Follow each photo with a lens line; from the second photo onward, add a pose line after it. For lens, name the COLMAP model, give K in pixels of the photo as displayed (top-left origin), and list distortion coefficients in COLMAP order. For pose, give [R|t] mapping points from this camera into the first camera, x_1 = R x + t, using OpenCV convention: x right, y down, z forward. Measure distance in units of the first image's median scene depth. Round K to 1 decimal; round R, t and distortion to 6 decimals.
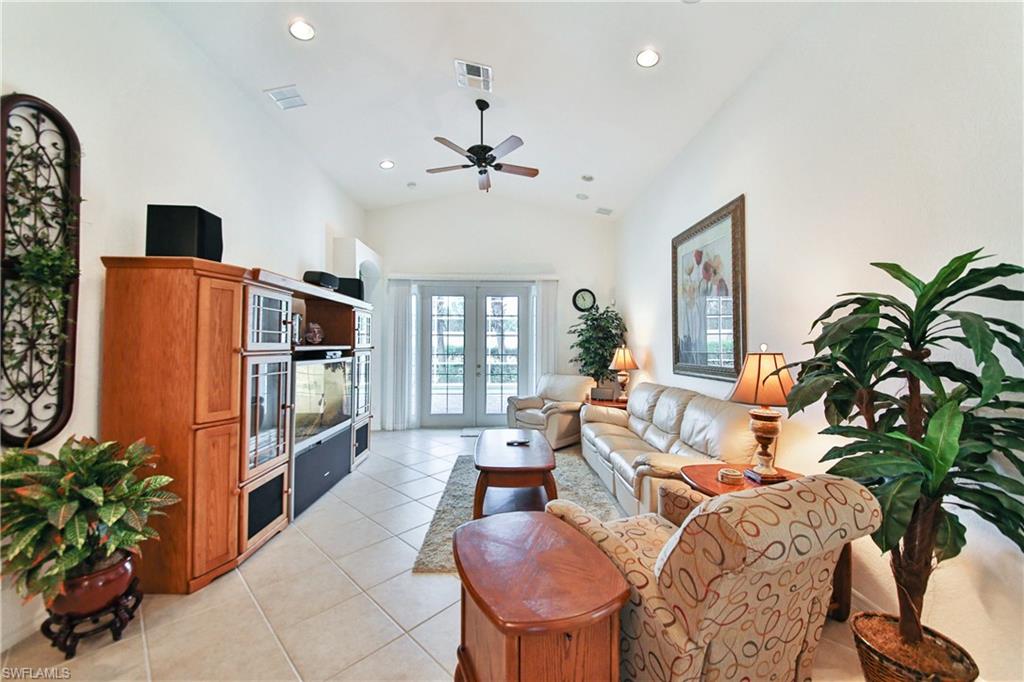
lens RADIAL K [[391.5, 0, 516.0], [0, 391.5, 339.3], [0, 0, 1]] dist [0.018634, -0.013196]
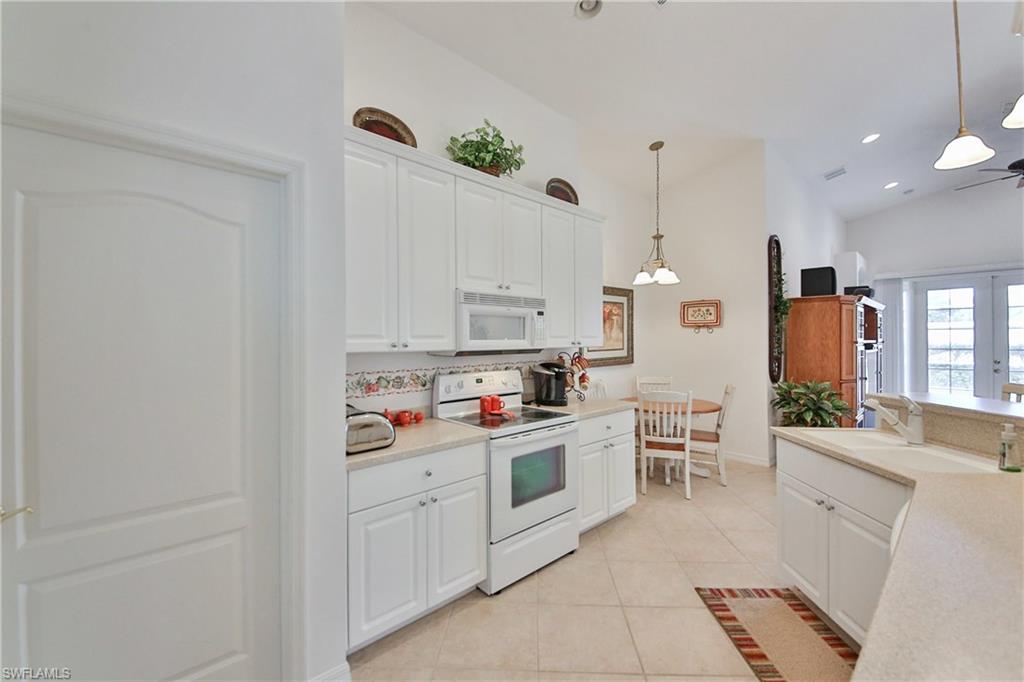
lens RADIAL K [[406.4, 0, 514.4], [0, 406.4, 345.0], [0, 0, 1]] dist [-0.000767, -0.000178]
pose [[0.651797, 0.009855, -0.758330, -0.177569], [0.013502, 0.999606, 0.024596, -0.016565], [0.758273, -0.026271, 0.651407, -0.809972]]
